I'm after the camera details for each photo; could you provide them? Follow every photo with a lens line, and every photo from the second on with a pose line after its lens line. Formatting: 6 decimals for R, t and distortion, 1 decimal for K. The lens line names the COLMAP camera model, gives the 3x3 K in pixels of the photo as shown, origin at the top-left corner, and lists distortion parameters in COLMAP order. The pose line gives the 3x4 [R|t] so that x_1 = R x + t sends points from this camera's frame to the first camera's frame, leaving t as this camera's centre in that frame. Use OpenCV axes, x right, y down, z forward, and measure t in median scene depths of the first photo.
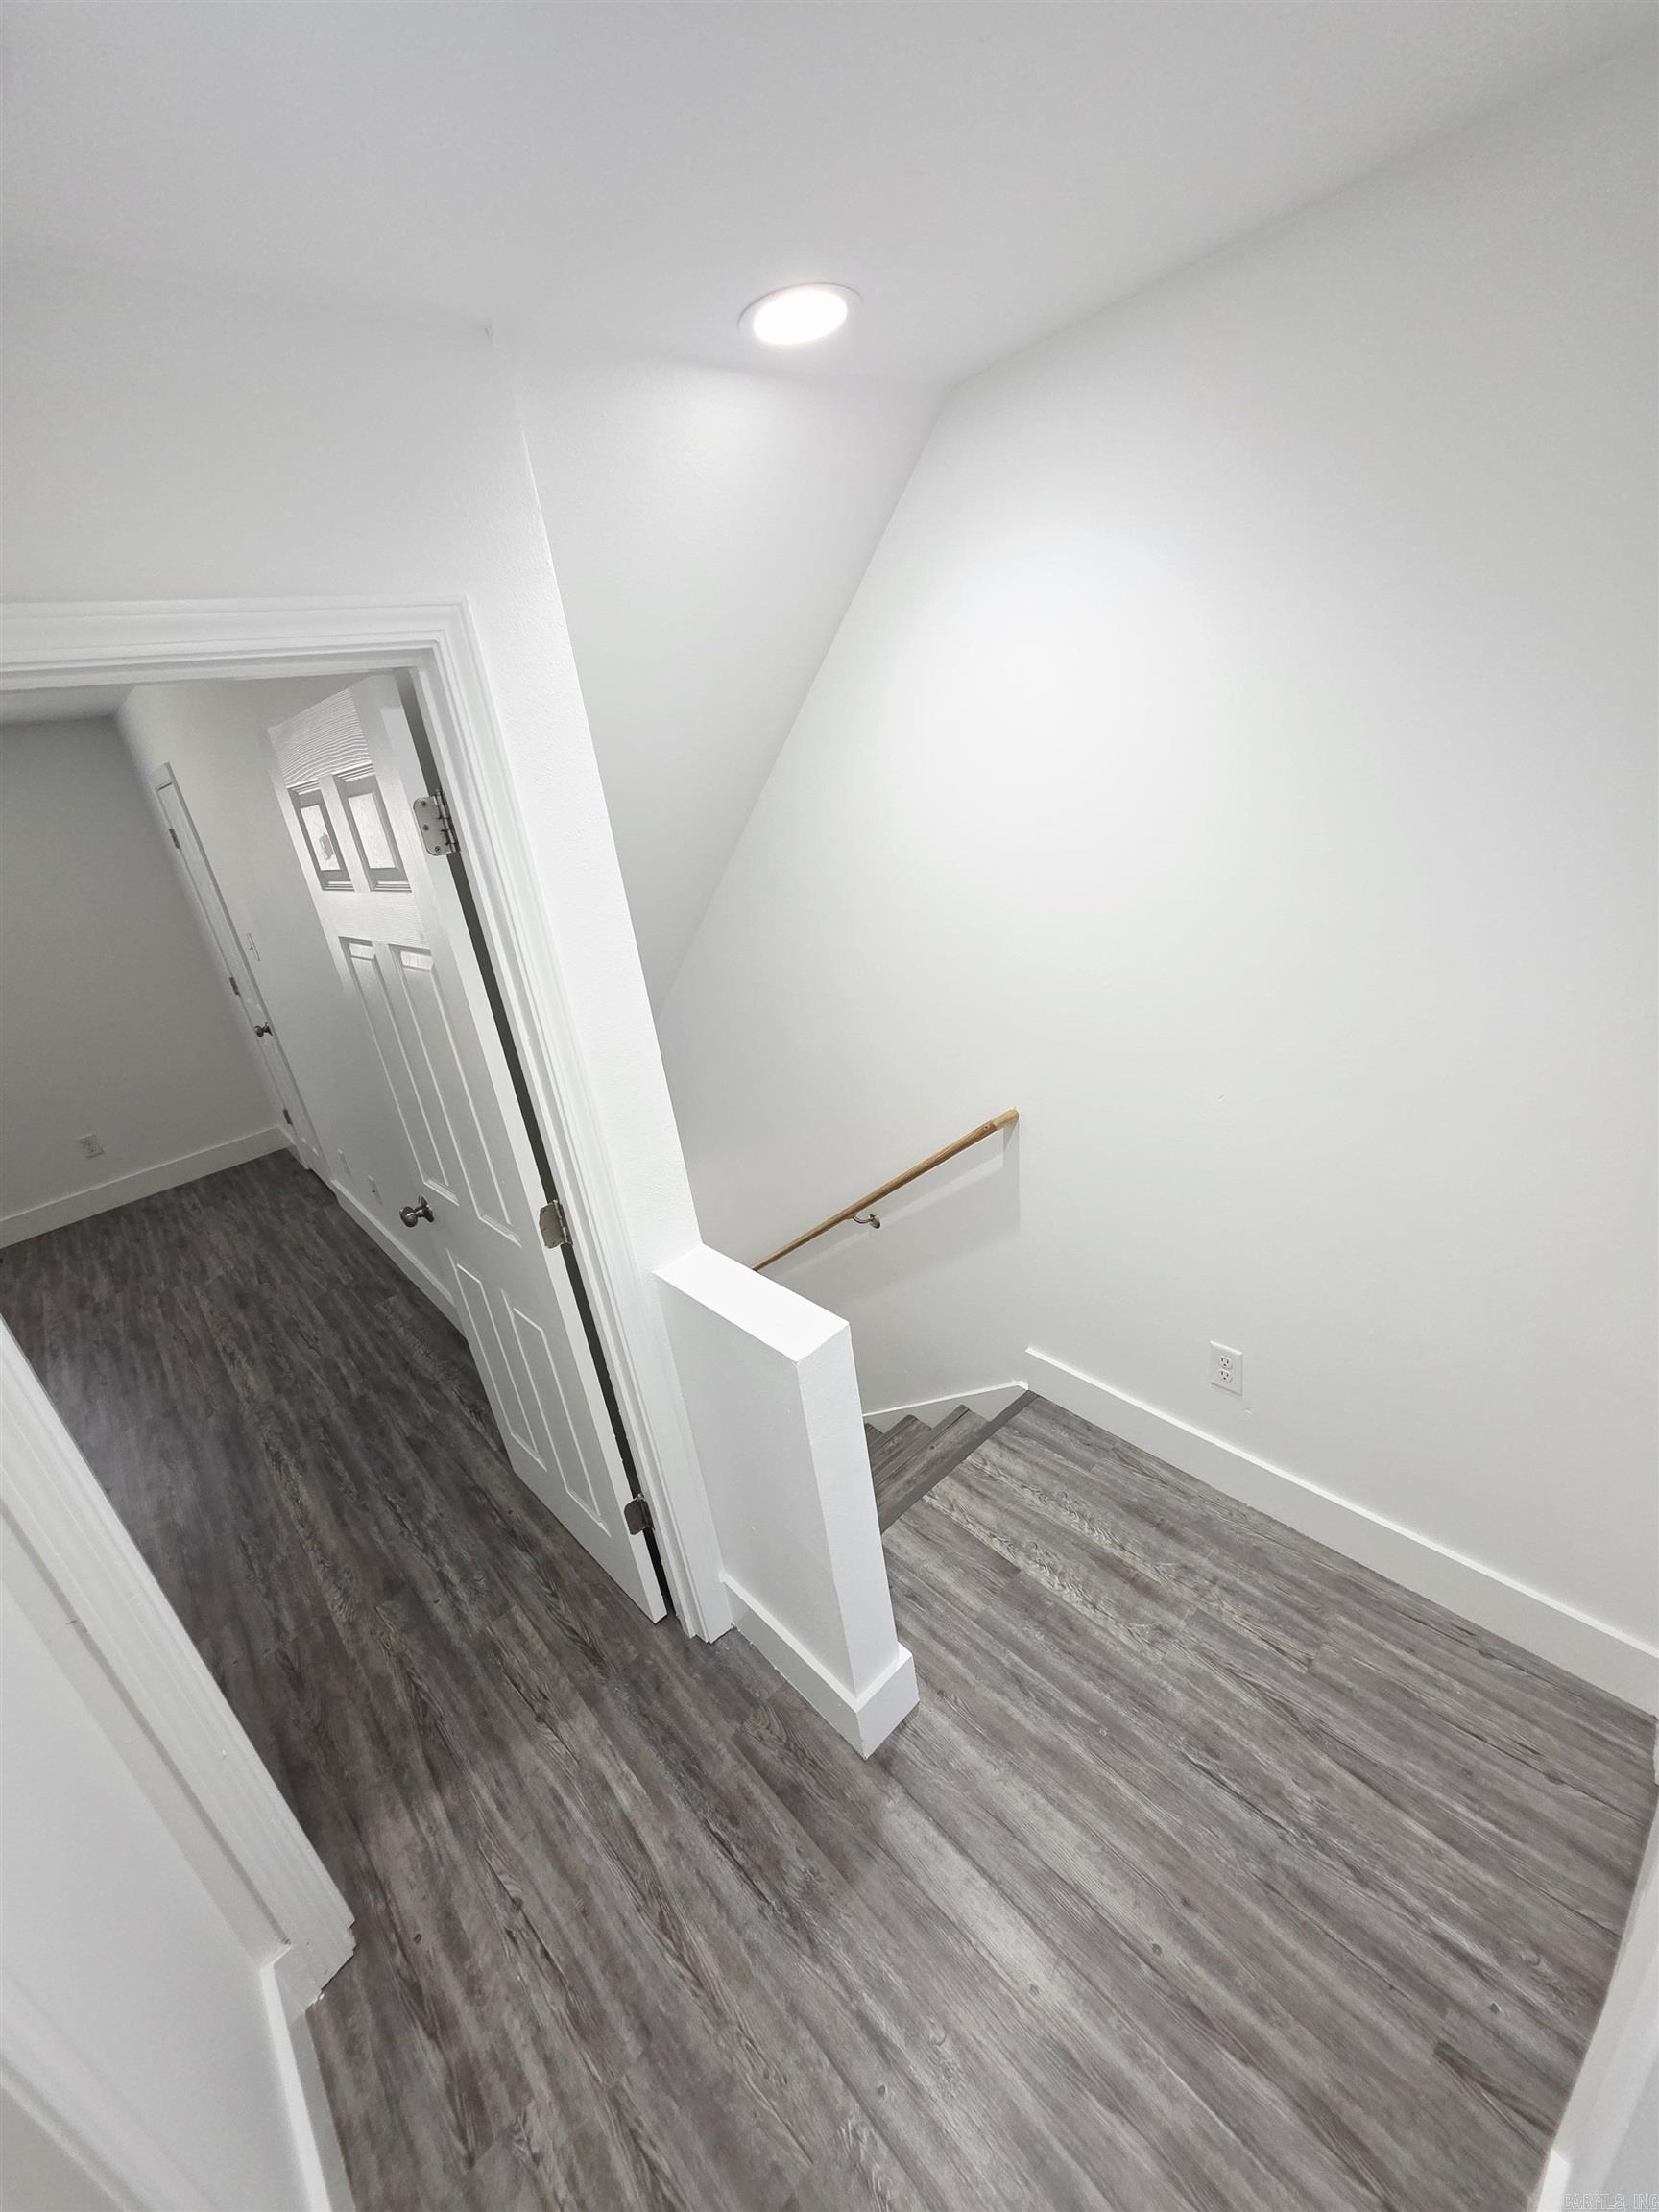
lens RADIAL K [[882.8, 0, 827.0], [0, 882.8, 1112.0], [0, 0, 1]] dist [-0.002915, 0.000311]
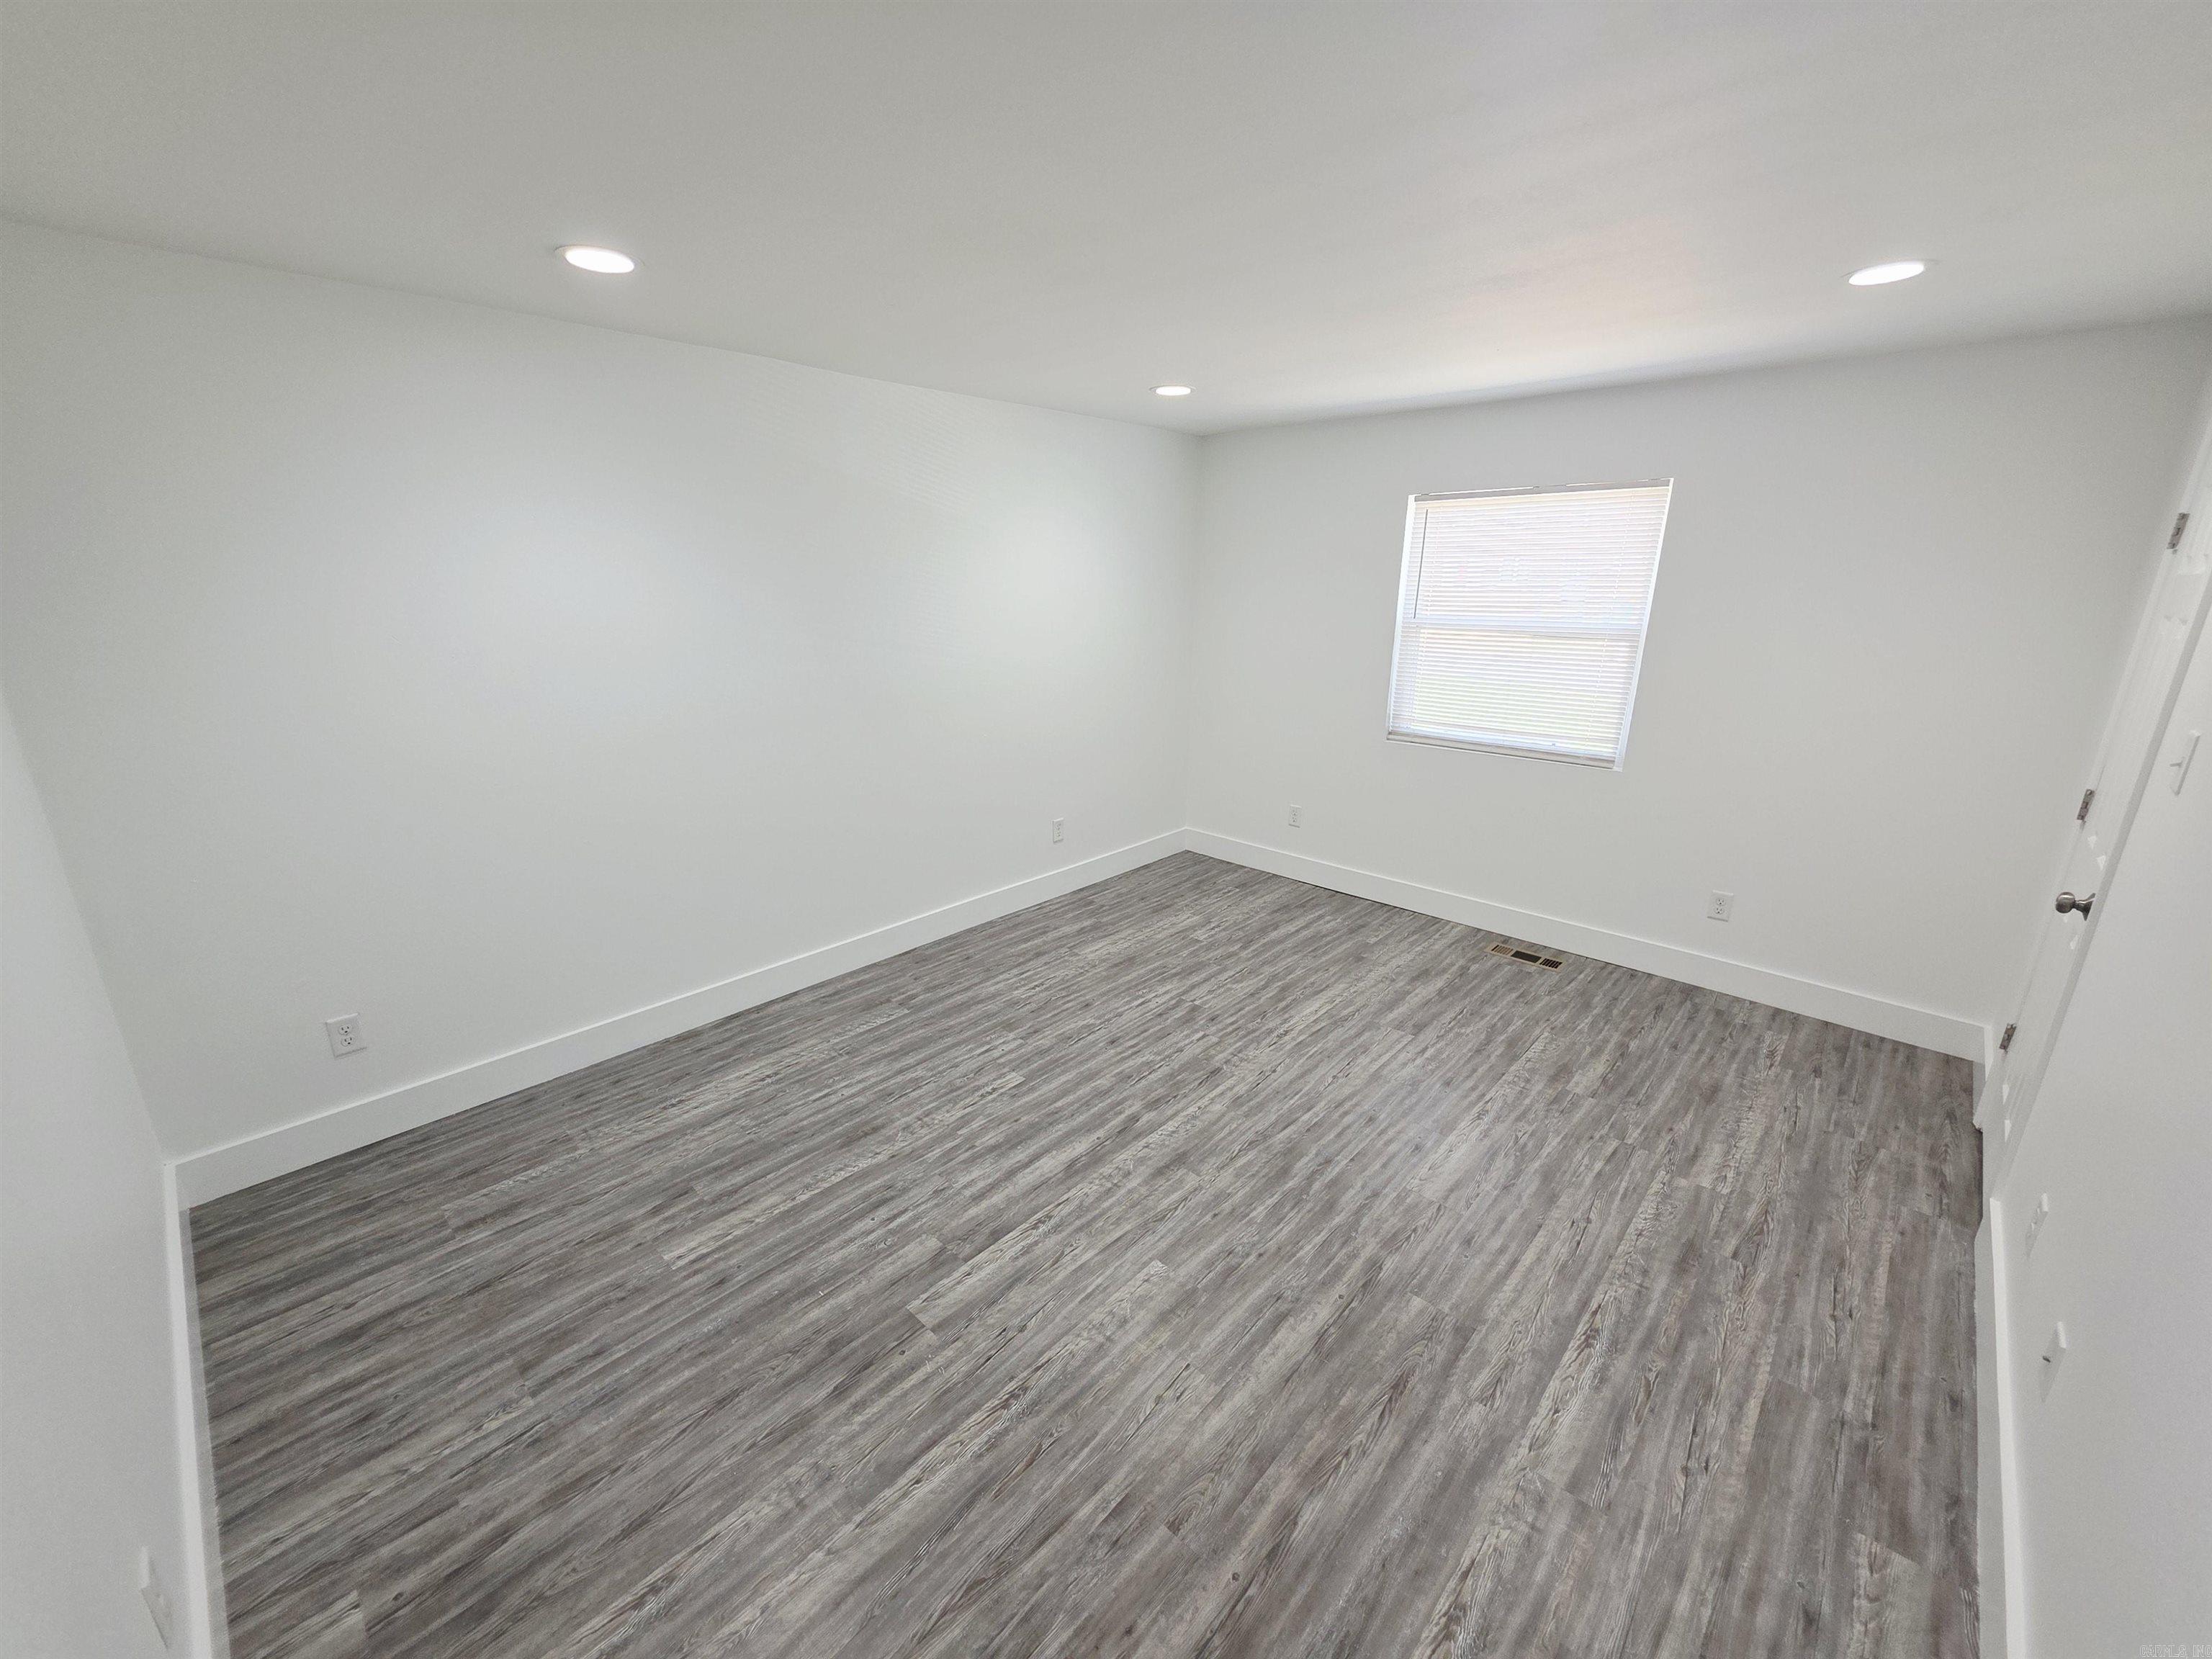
lens RADIAL K [[882.8, 0, 1101.7], [0, 882.8, 825.9], [0, 0, 1]] dist [-0.002915, 0.000311]
pose [[0.078348, 0.411346, -0.908106, -0.239008], [-0.400227, 0.847255, 0.349252, -0.084271], [0.913061, 0.336085, 0.231013, 0.350964]]
